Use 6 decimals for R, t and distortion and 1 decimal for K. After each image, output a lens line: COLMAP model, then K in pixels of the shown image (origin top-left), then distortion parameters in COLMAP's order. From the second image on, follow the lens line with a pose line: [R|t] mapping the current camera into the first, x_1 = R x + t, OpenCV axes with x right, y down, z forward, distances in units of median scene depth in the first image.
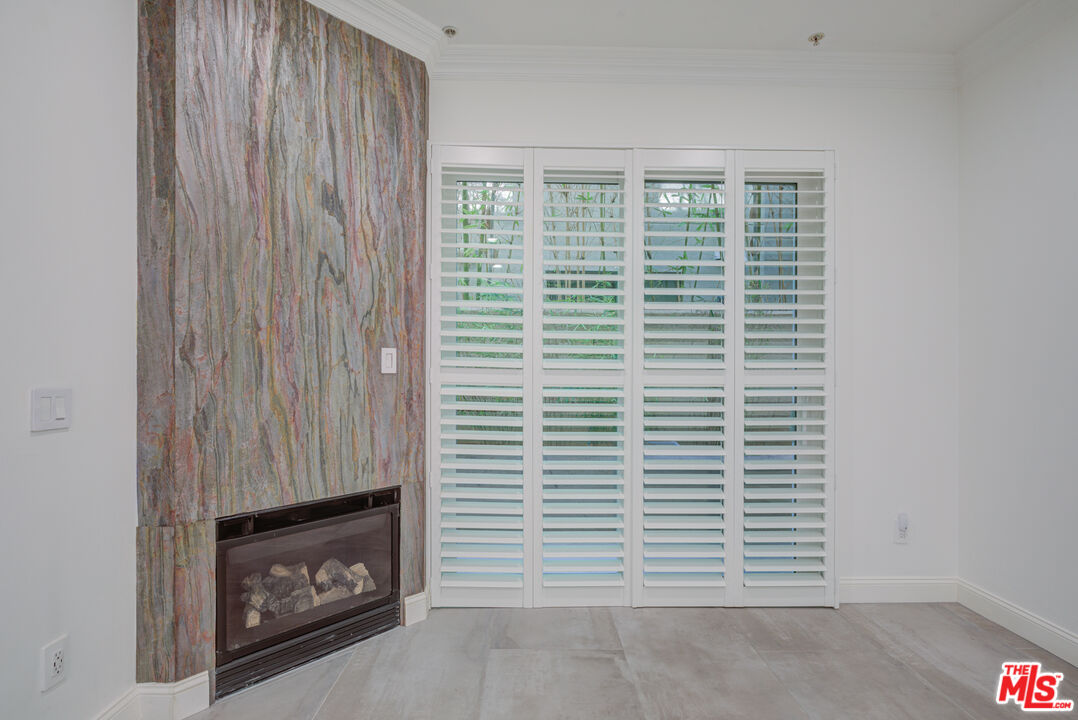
lens RADIAL K [[506.8, 0, 534.6], [0, 506.8, 374.2], [0, 0, 1]] dist [-0.005148, -0.000008]
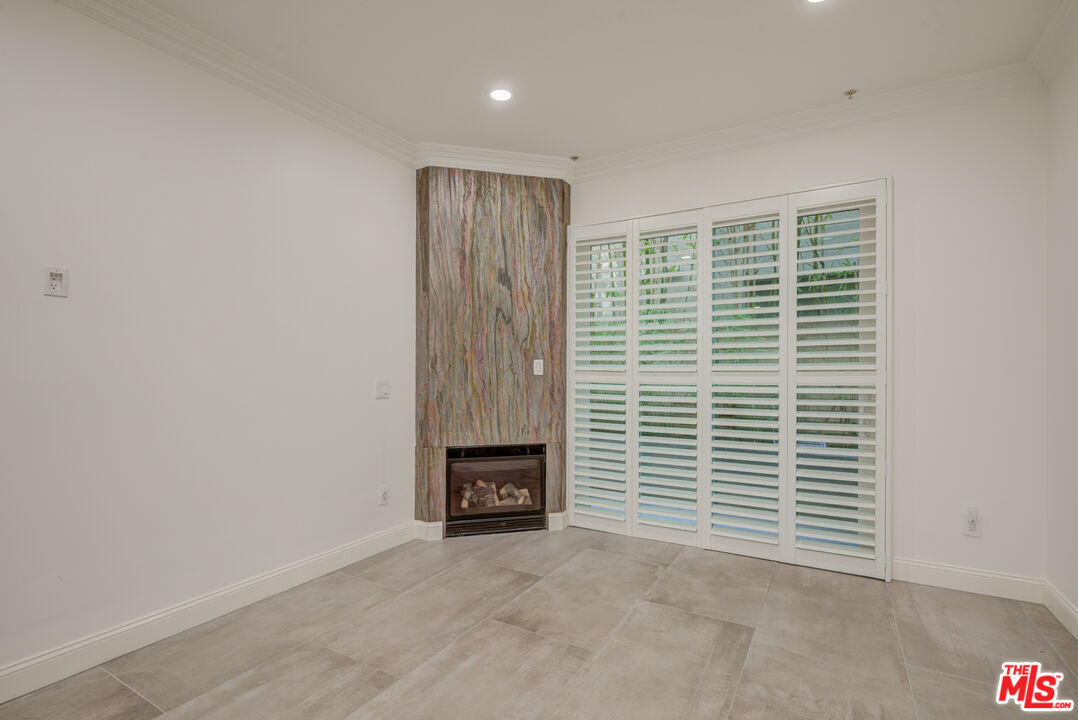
lens RADIAL K [[506.8, 0, 534.9], [0, 506.8, 373.3], [0, 0, 1]] dist [-0.005148, -0.000008]
pose [[0.853862, -0.002494, -0.520494, 0.592523], [-0.000948, 0.999979, -0.006346, 0.004091], [0.520499, 0.005912, 0.853842, -0.442246]]
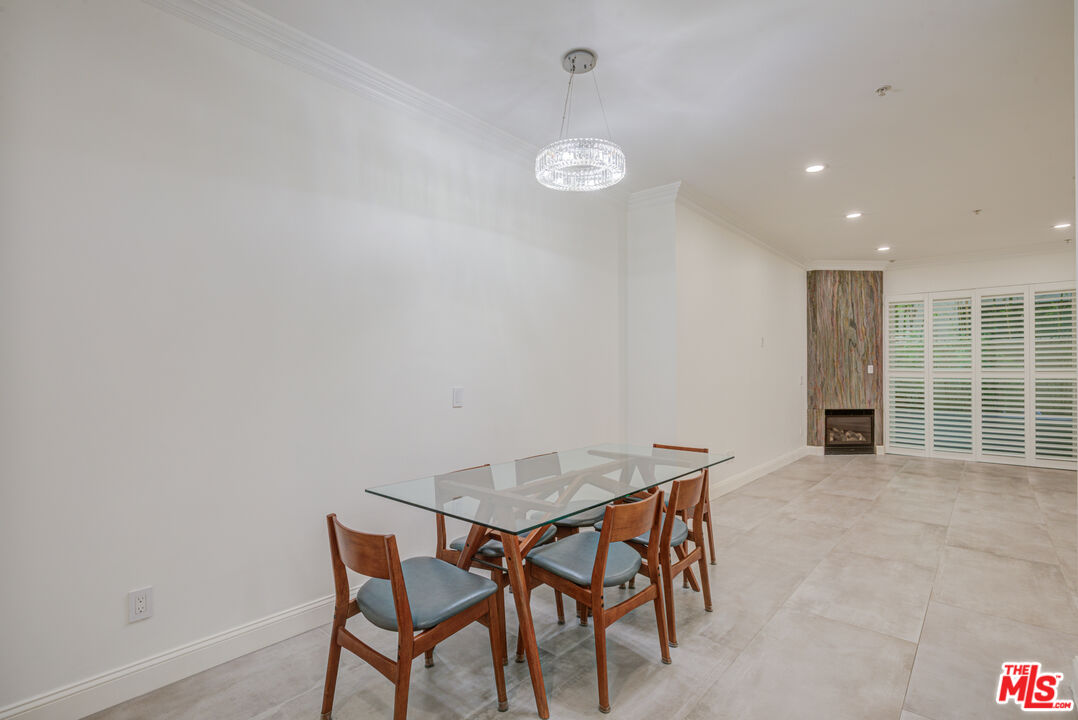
lens RADIAL K [[506.8, 0, 532.3], [0, 506.8, 367.8], [0, 0, 1]] dist [-0.005148, -0.000008]
pose [[0.735777, -0.007389, -0.677183, 0.317596], [-0.002665, 0.999901, -0.013806, 0.014030], [0.677218, 0.011963, 0.735685, -2.923080]]
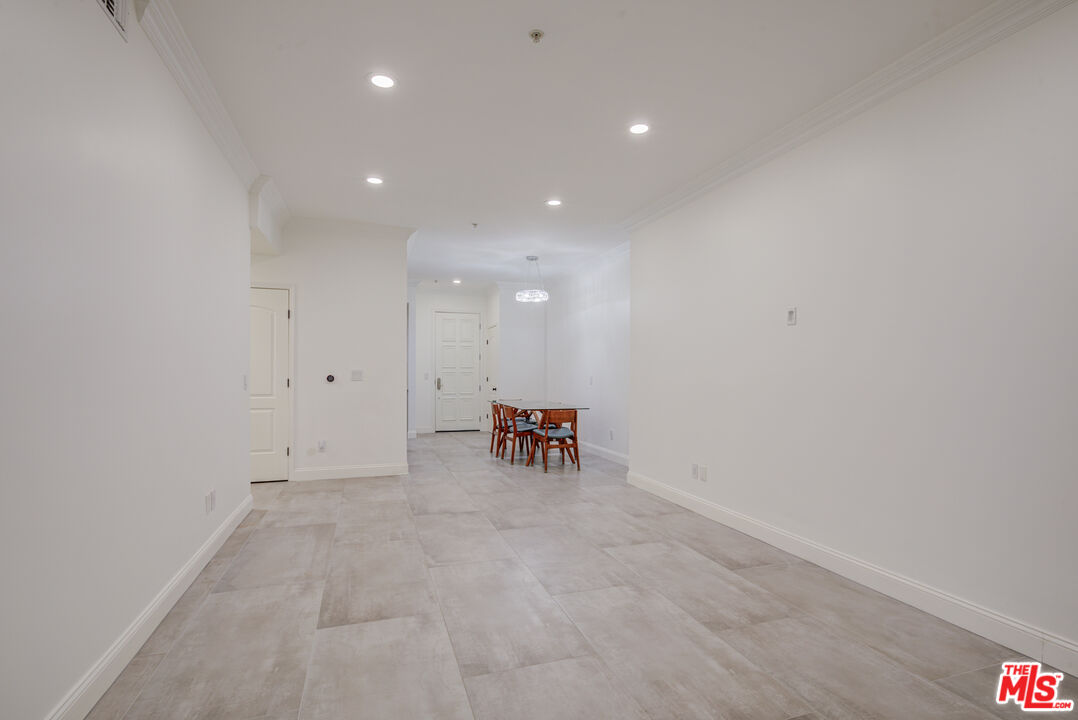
lens RADIAL K [[506.8, 0, 530.2], [0, 506.8, 365.9], [0, 0, 1]] dist [-0.005148, -0.000008]
pose [[-0.955538, -0.011550, -0.294640, 0.592700], [-0.011043, 0.999933, -0.003385, -0.000609], [0.294660, 0.000019, -0.955602, 1.100134]]
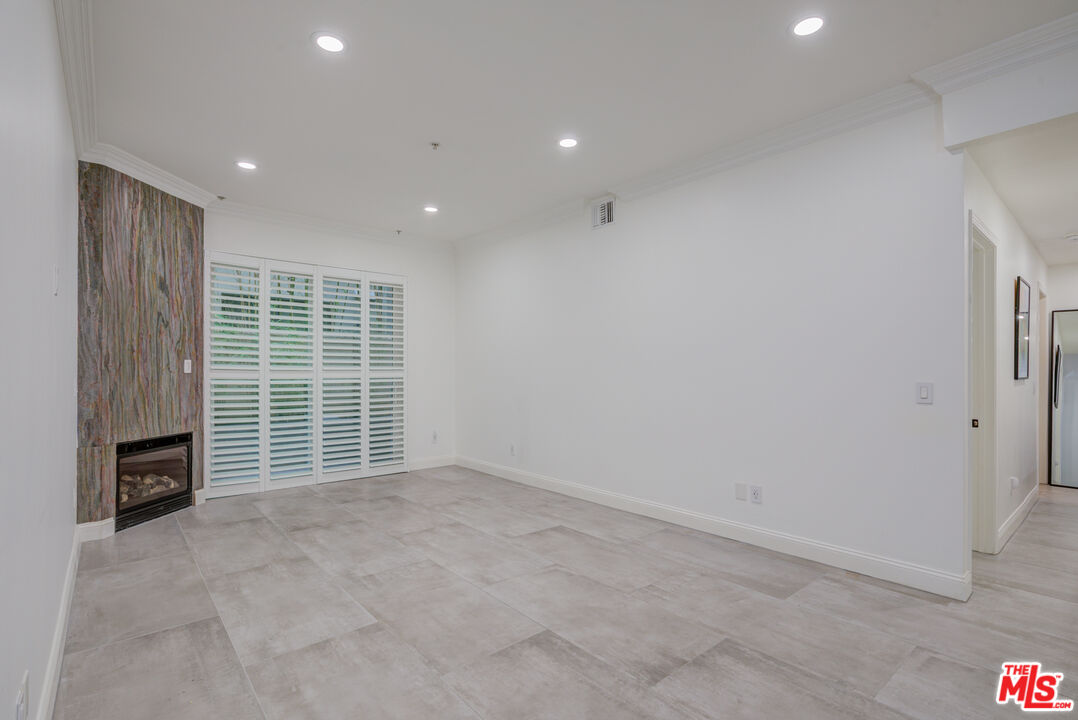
lens RADIAL K [[506.8, 0, 539.0], [0, 506.8, 368.5], [0, 0, 1]] dist [-0.005148, -0.000008]
pose [[0.767828, 0.000218, 0.640656, -0.516619], [0.007343, 0.999931, -0.009140, 0.009617], [-0.640613, 0.011722, 0.767774, -1.389384]]
